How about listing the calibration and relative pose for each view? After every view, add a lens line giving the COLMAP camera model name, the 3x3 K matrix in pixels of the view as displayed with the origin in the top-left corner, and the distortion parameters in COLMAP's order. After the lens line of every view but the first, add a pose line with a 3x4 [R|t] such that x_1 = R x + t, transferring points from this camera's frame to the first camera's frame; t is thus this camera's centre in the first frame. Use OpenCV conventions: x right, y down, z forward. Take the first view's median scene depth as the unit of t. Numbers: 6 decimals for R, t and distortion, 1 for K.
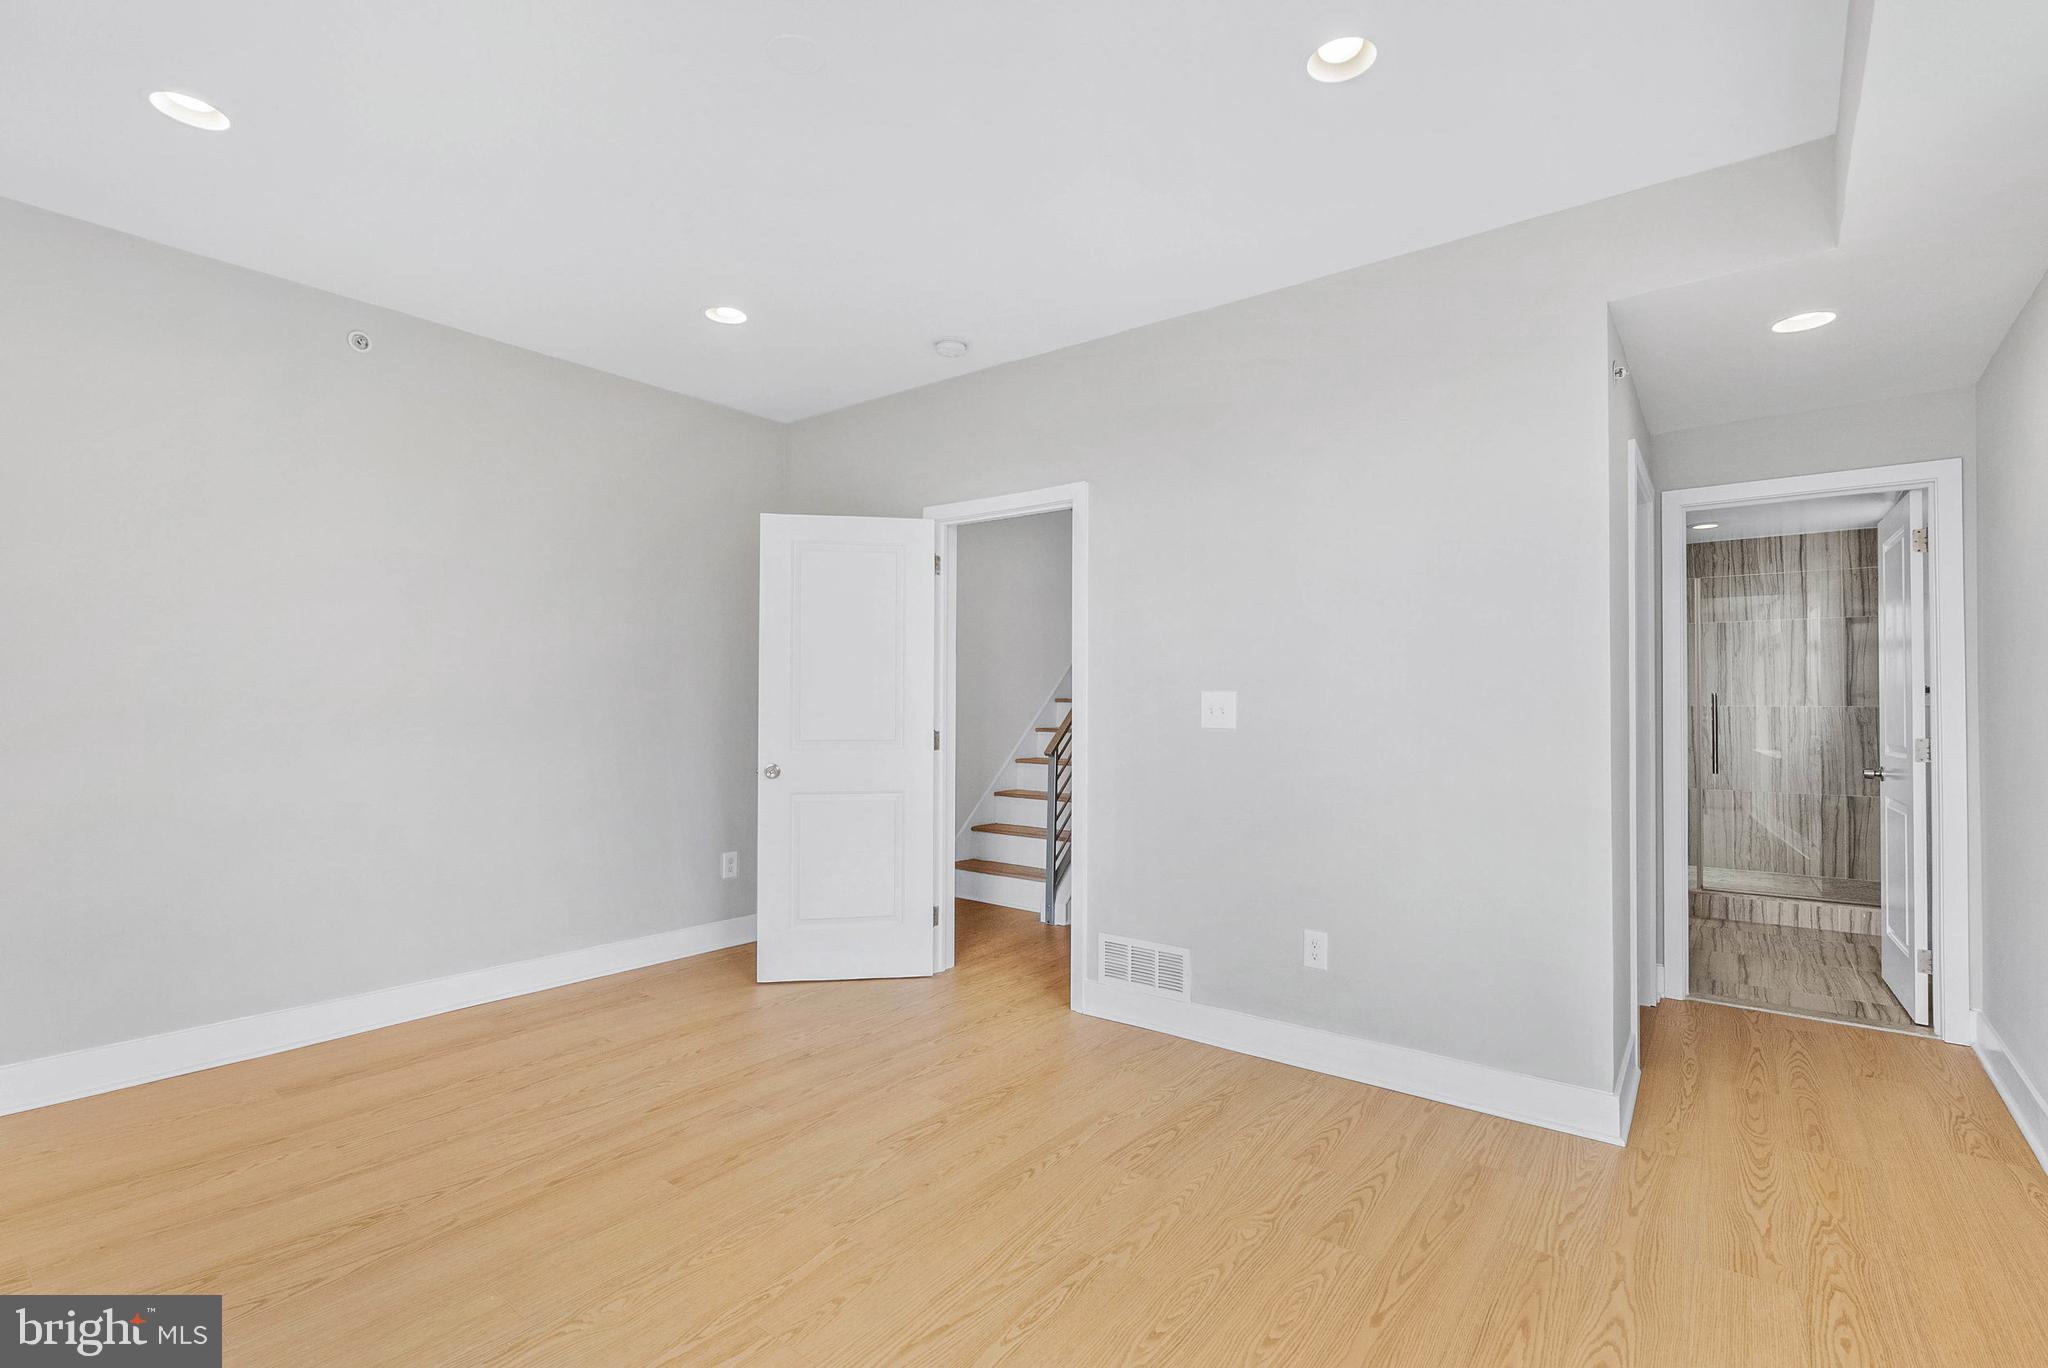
lens RADIAL K [[936.8, 0, 1027.6], [0, 936.8, 680.4], [0, 0, 1]] dist [0.002820, 0.000595]
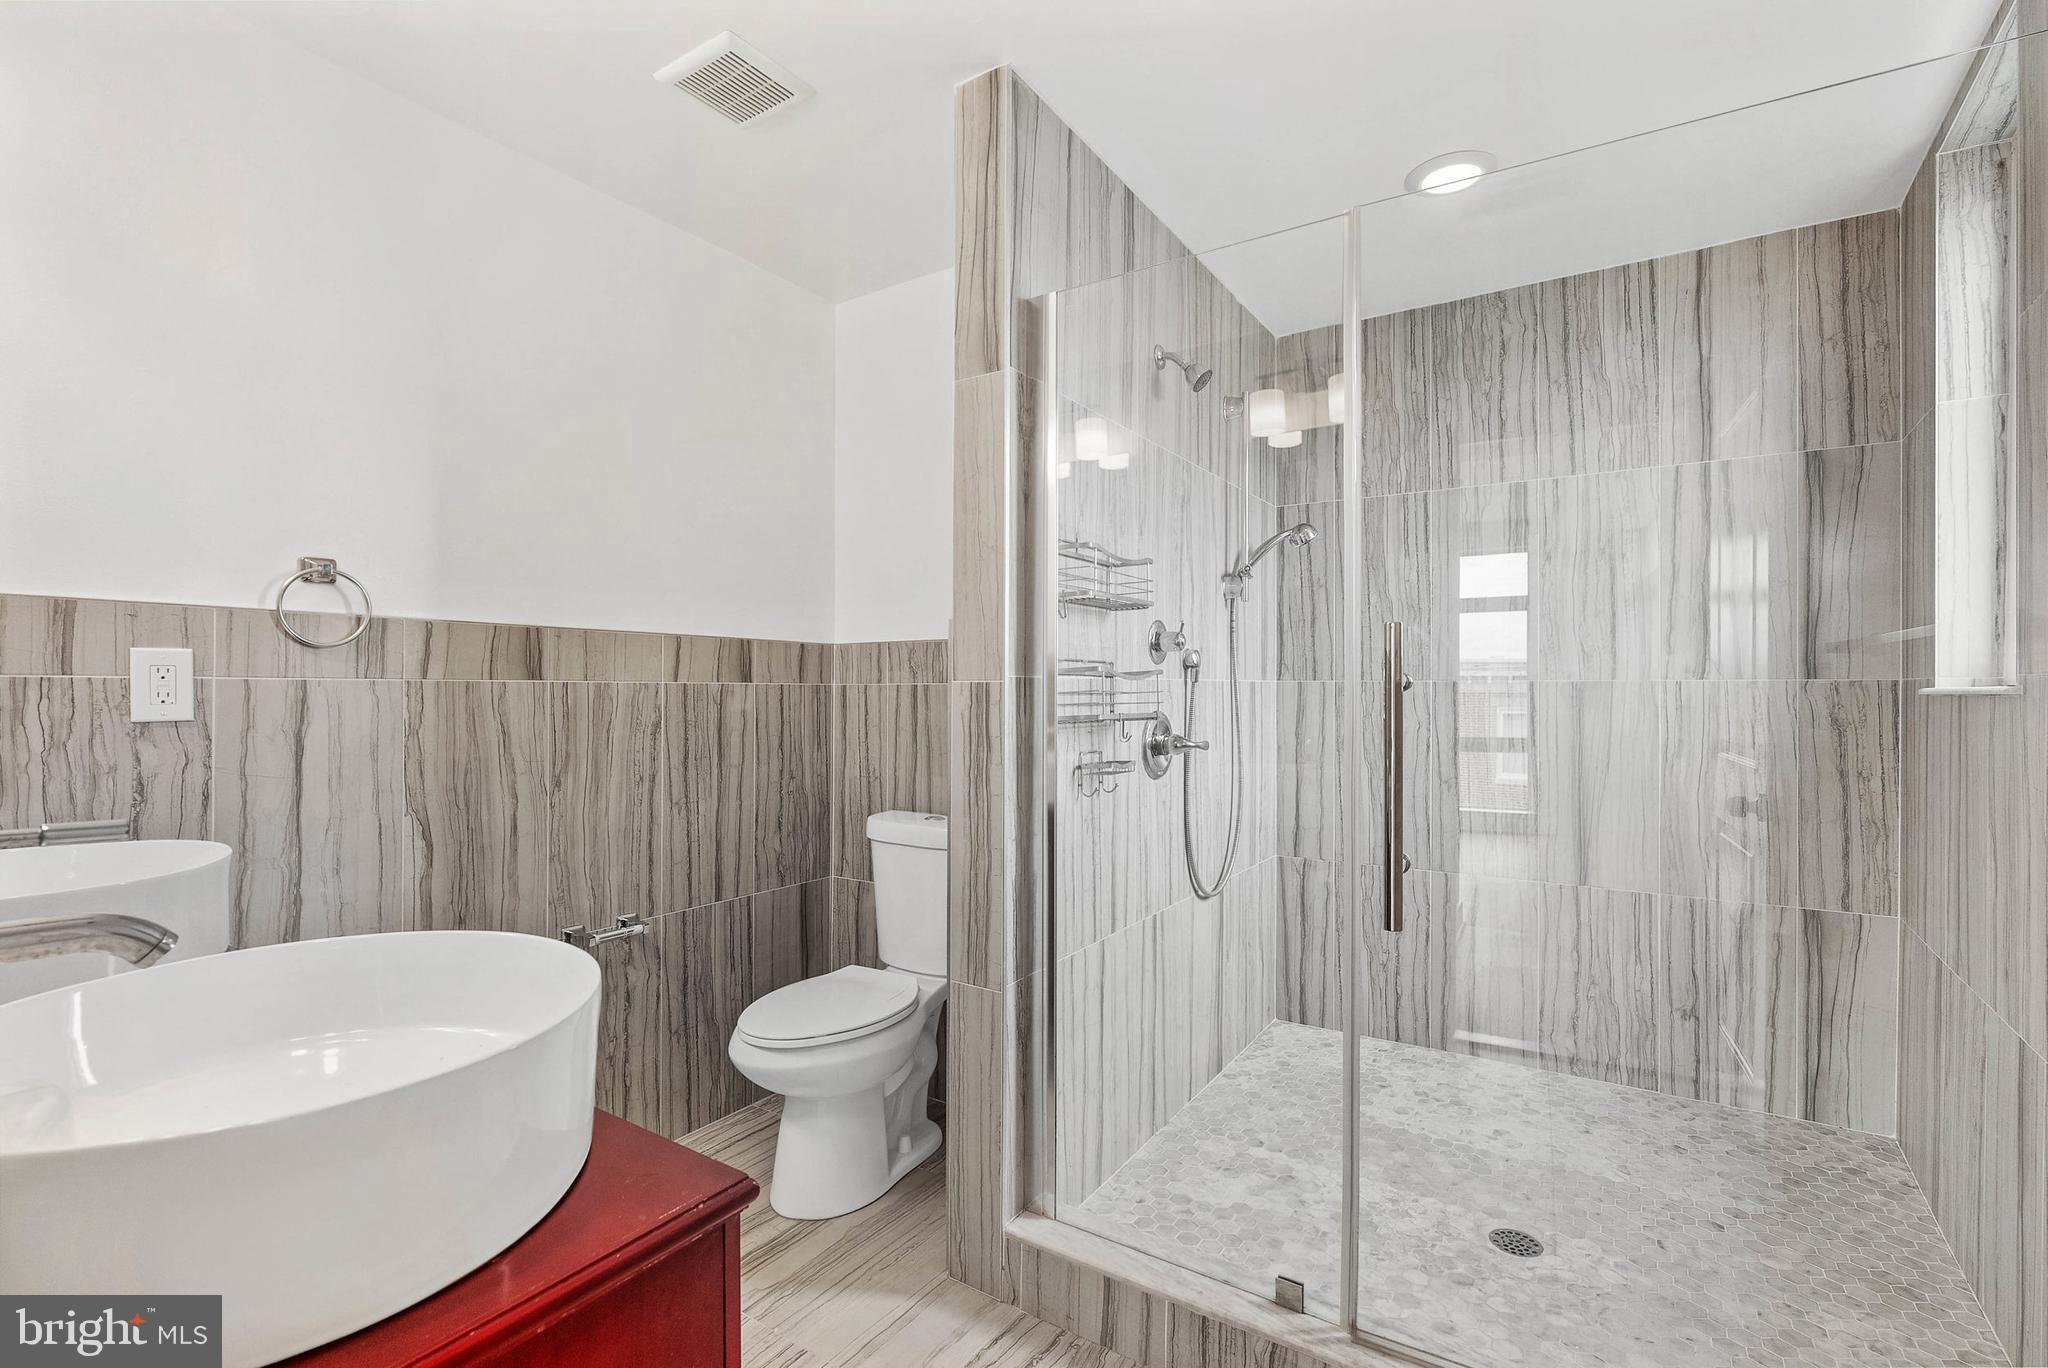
lens RADIAL K [[936.8, 0, 1029.1], [0, 936.8, 687.8], [0, 0, 1]] dist [0.002820, 0.000595]
pose [[0.998105, 0.006344, 0.061205, 0.517446], [-0.006835, 0.999946, 0.007819, 0.030090], [-0.061152, -0.008222, 0.998095, 0.619222]]
